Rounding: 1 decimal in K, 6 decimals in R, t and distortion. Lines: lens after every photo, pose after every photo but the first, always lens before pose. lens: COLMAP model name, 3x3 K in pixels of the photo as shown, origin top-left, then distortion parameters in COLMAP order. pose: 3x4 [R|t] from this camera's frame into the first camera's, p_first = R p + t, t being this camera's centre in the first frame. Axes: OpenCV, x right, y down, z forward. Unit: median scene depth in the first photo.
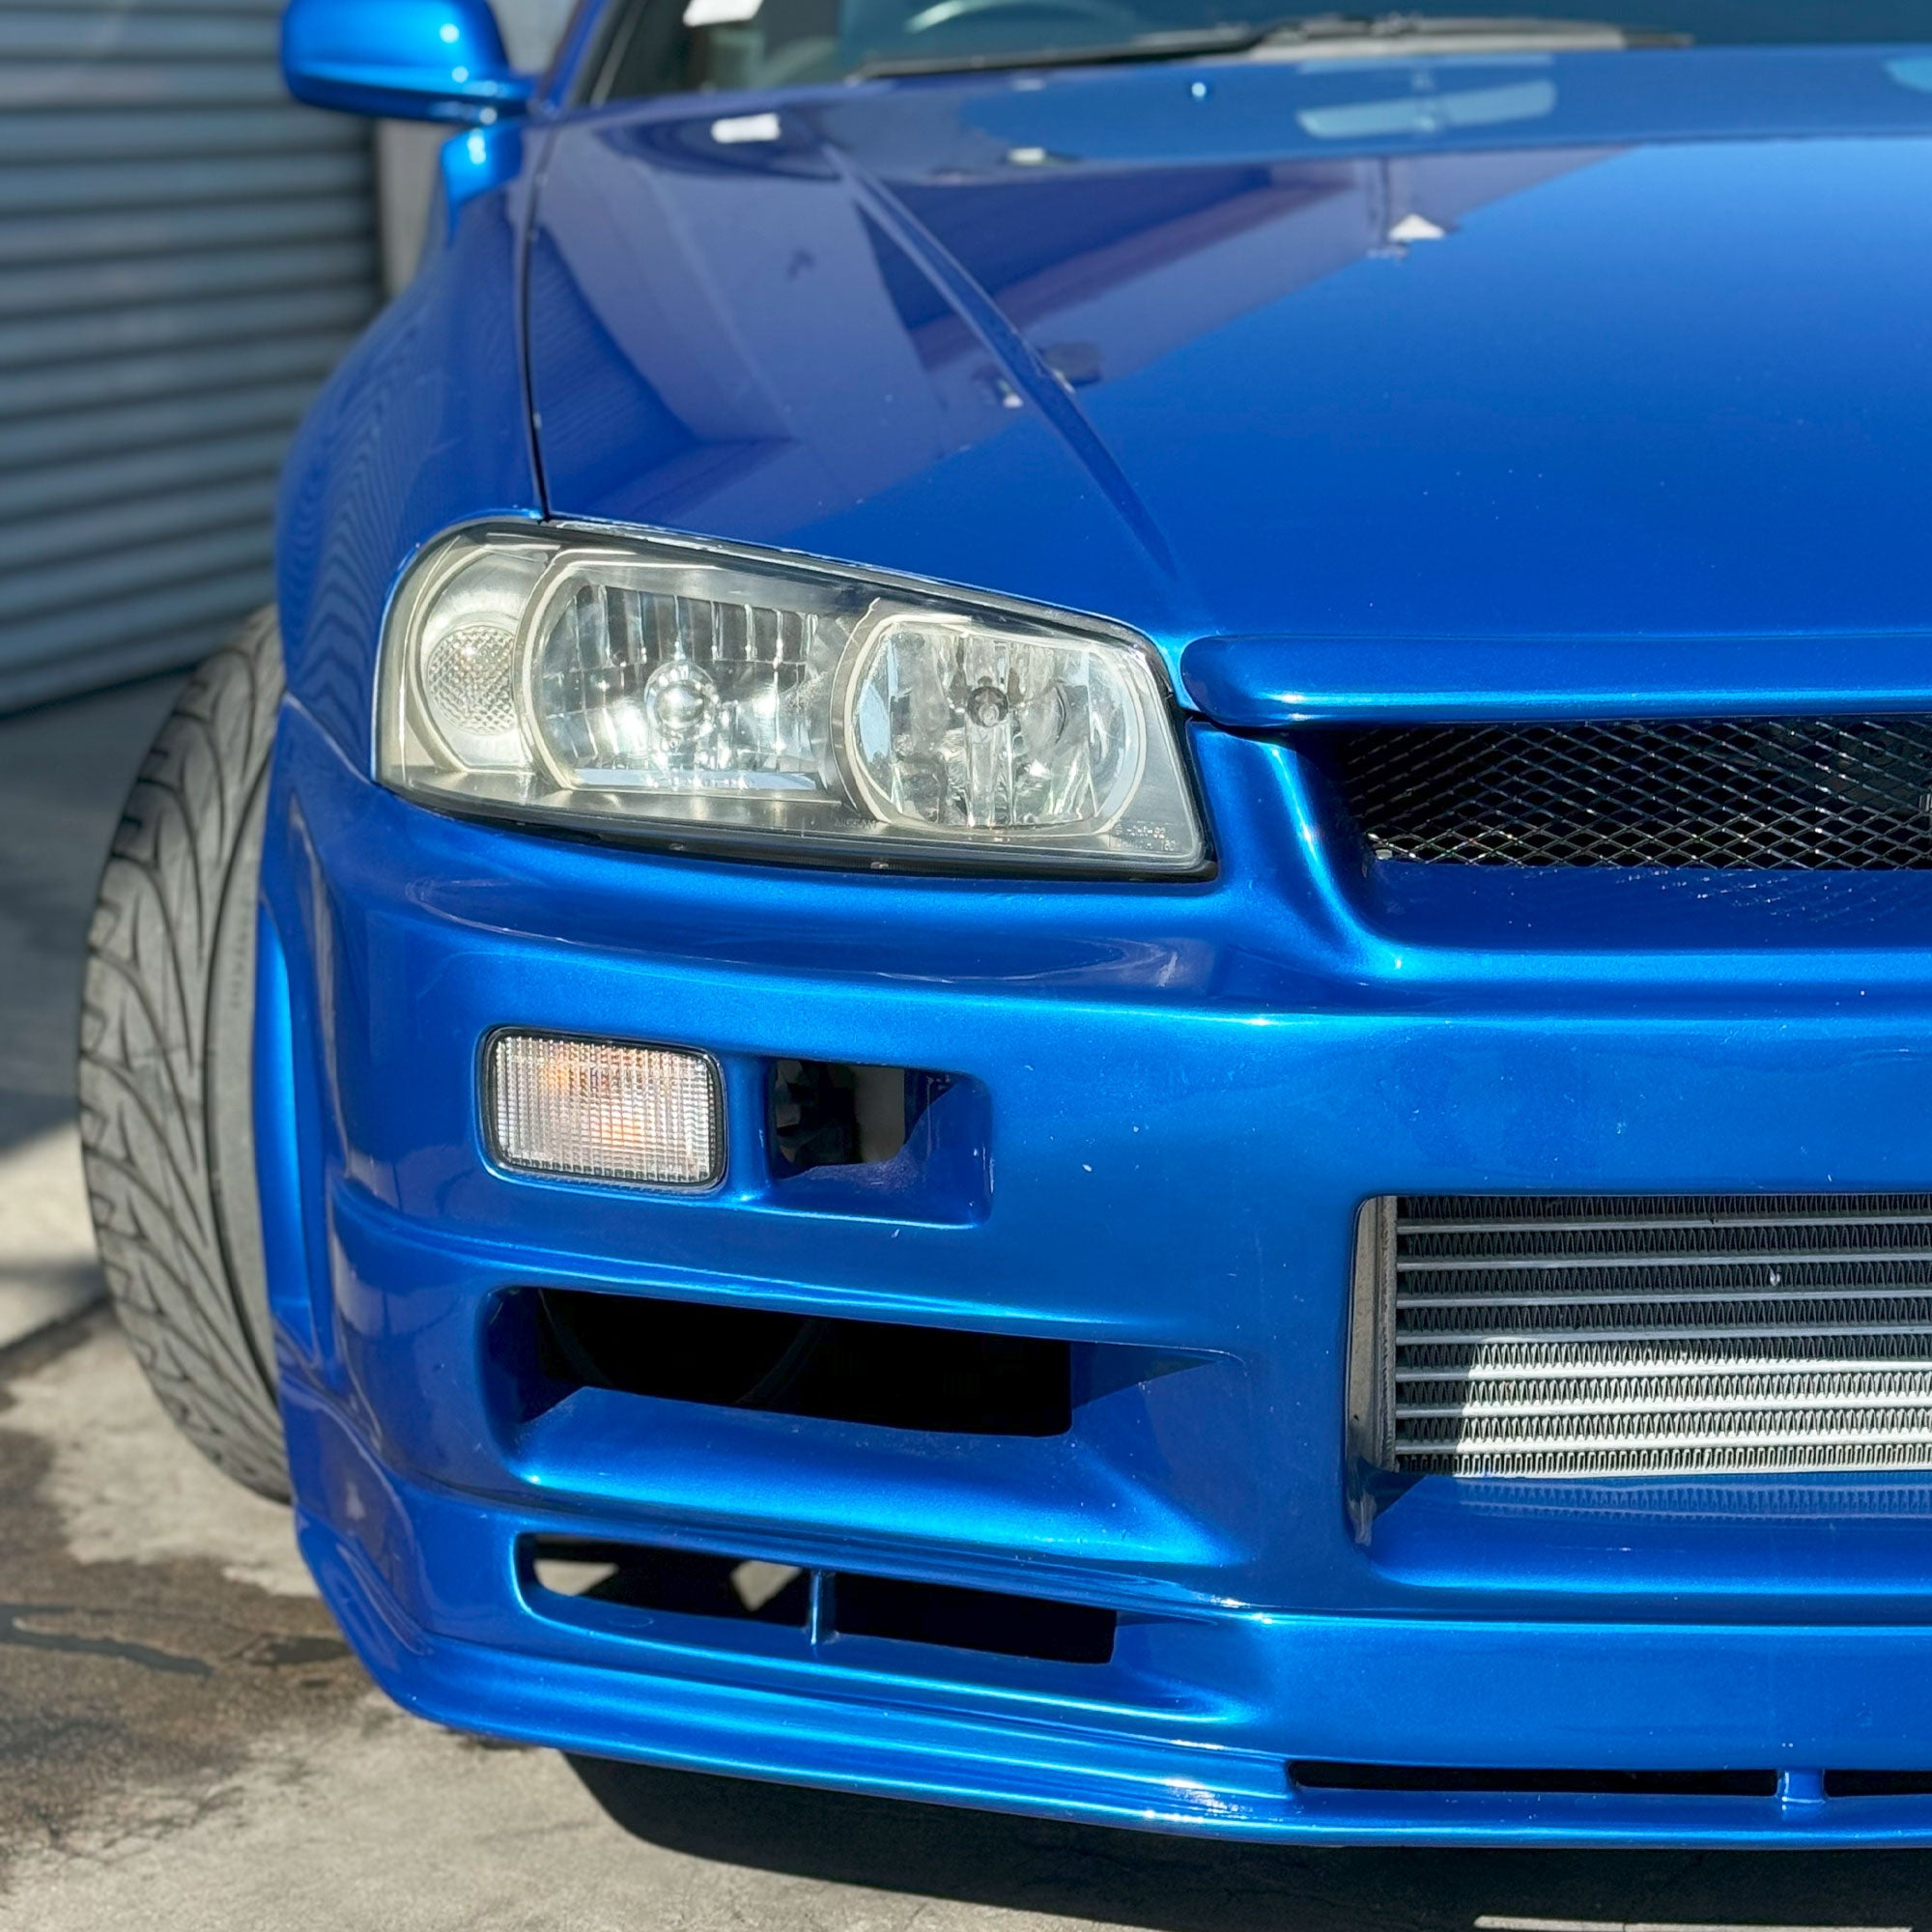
lens RADIAL K [[5166.8, 0, 966.5], [0, 5166.8, 856.6], [0, 0, 1]] dist [0.114548, 0.899032]
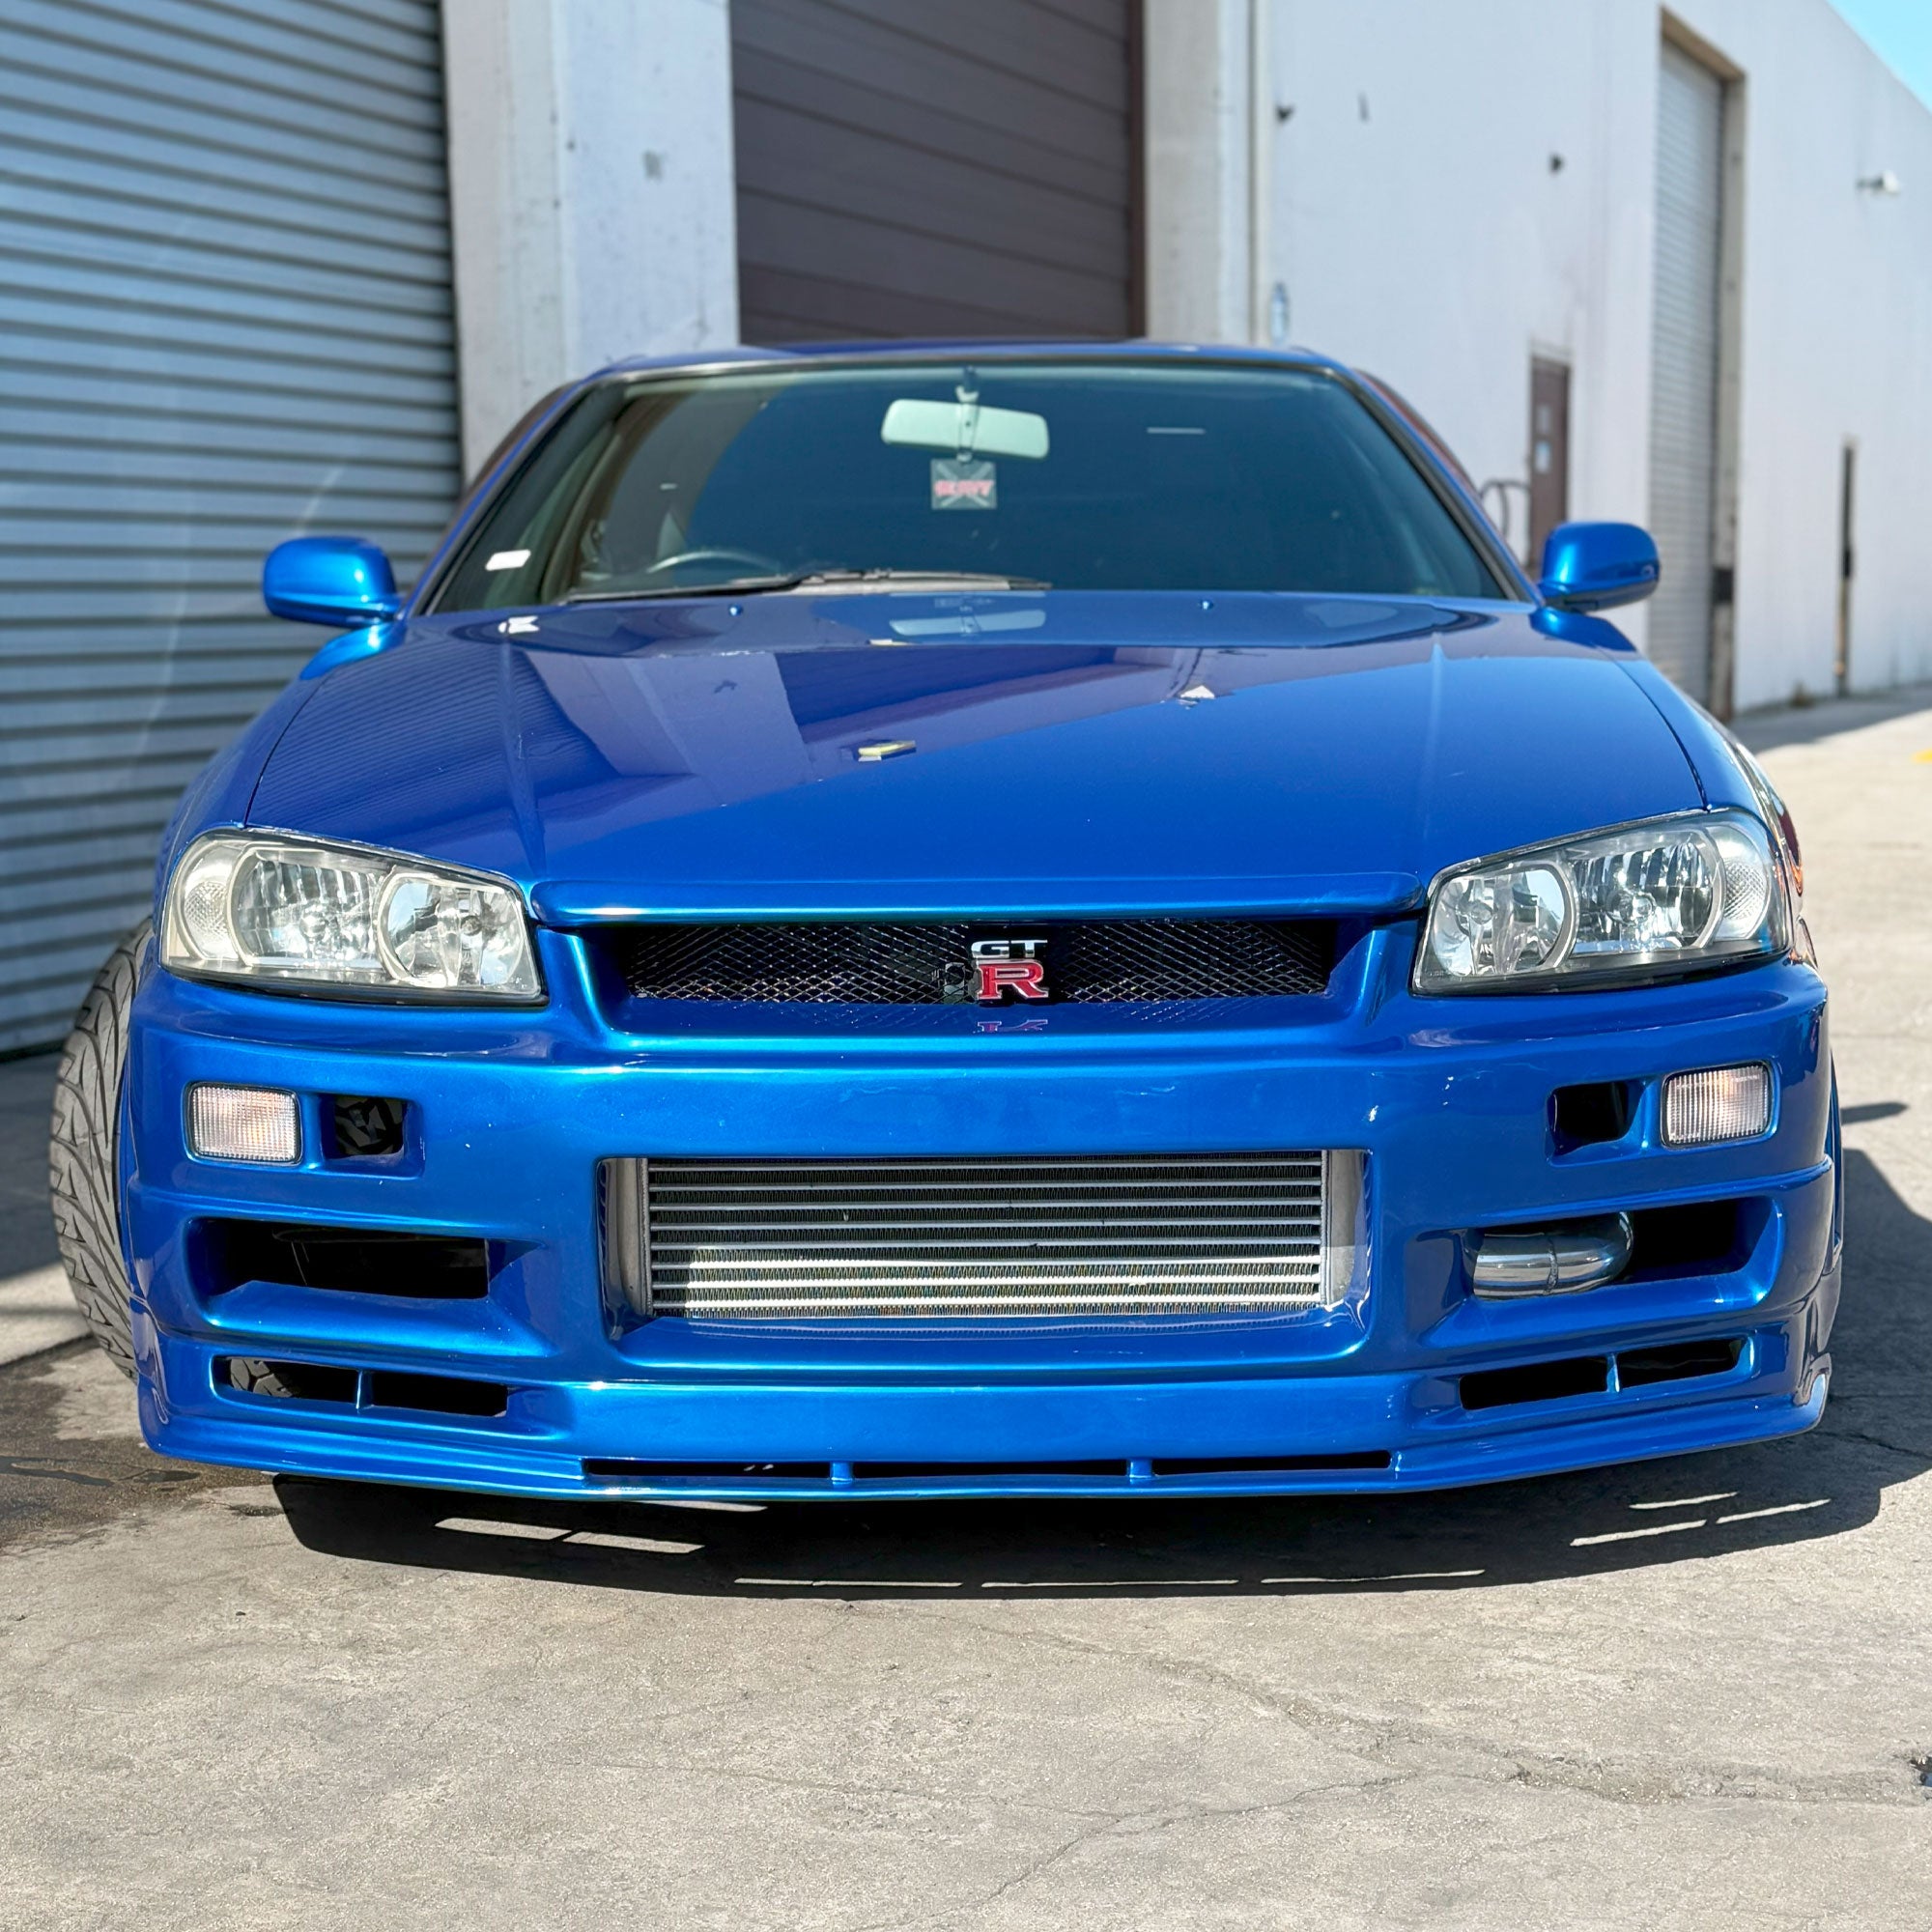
lens RADIAL K [[4153.3, 0, 967.8], [0, 4153.3, 909.3], [0, 0, 1]] dist [0.159113, 0.327552]
pose [[0.998990, 0.009398, -0.043929, 0.230711], [-0.012683, 0.997096, -0.075093, 0.070841], [0.043096, 0.075575, 0.996208, -0.480703]]
